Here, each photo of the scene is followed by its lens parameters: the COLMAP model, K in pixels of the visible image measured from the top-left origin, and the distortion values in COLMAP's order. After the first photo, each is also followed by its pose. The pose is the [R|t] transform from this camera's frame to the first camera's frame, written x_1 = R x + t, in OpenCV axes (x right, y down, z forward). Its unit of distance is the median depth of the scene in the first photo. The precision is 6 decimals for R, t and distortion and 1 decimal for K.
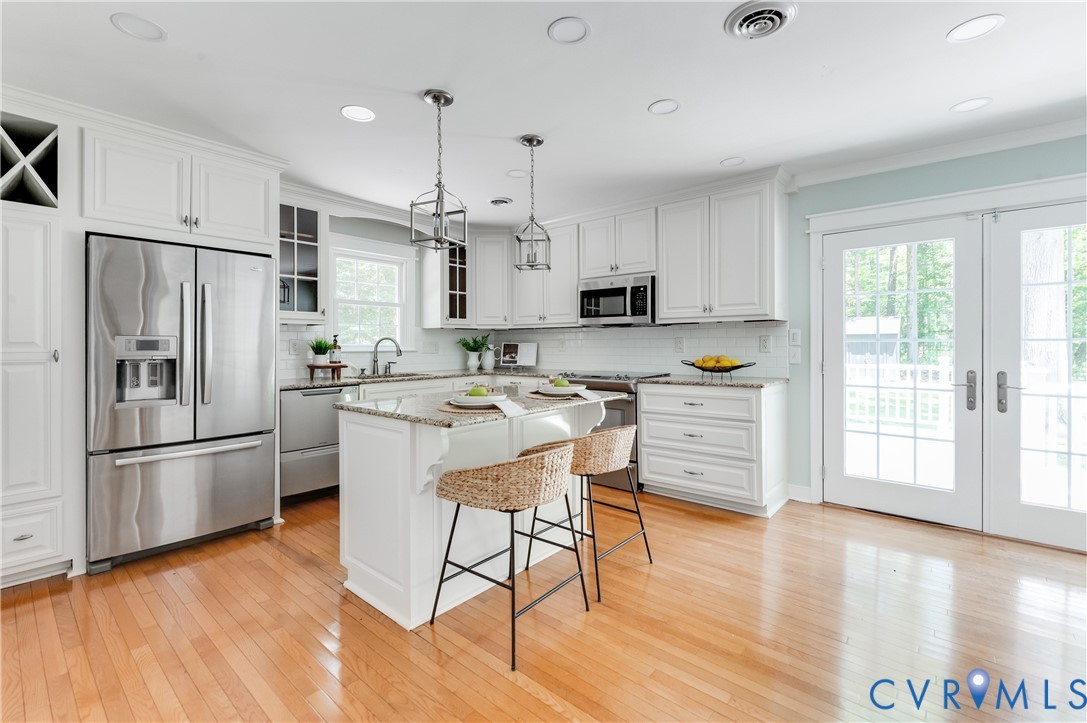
lens RADIAL K [[477.8, 0, 534.7], [0, 477.8, 338.4], [0, 0, 1]] dist [0.000452, 0.000026]
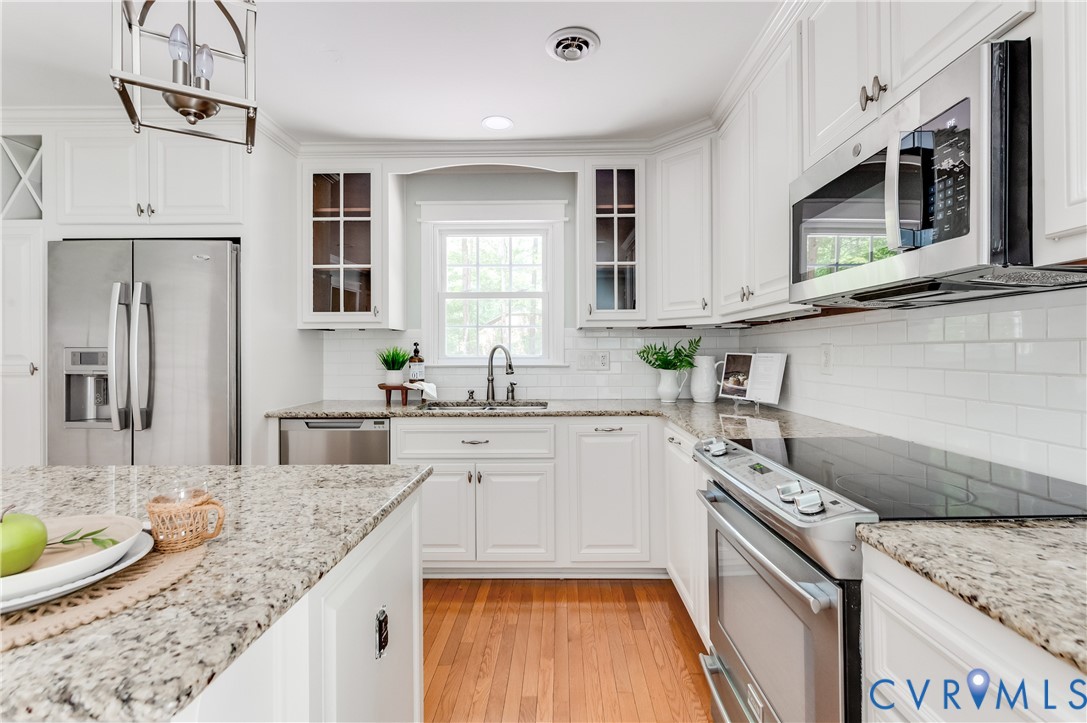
lens RADIAL K [[490.4, 0, 548.1], [0, 490.4, 350.7], [0, 0, 1]] dist [0.001026, 0.000050]
pose [[0.645480, -0.002105, -0.763774, 0.287861], [0.010764, 0.999922, 0.006340, 0.002350], [0.763701, -0.012314, 0.645452, 0.718711]]
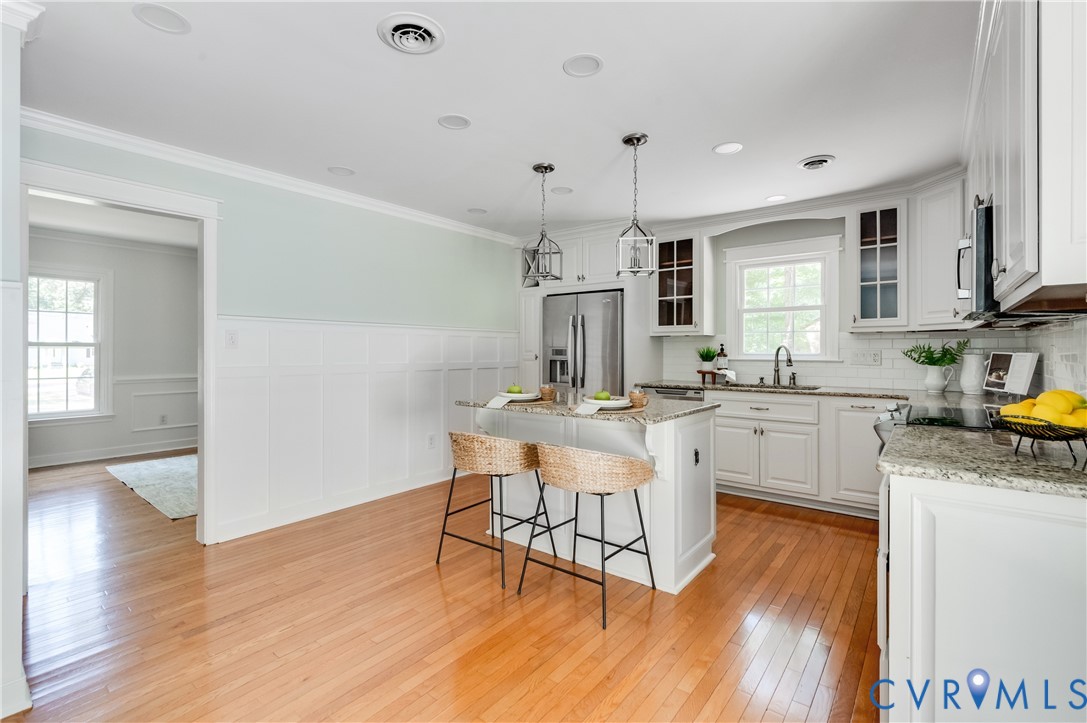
lens RADIAL K [[480.1, 0, 540.8], [0, 480.1, 348.0], [0, 0, 1]] dist [0.000903, 0.000061]
pose [[0.048708, -0.001381, -0.998812, 0.692742], [0.009727, 0.999952, -0.000908, -0.000977], [0.998766, -0.009672, 0.048719, 0.568777]]
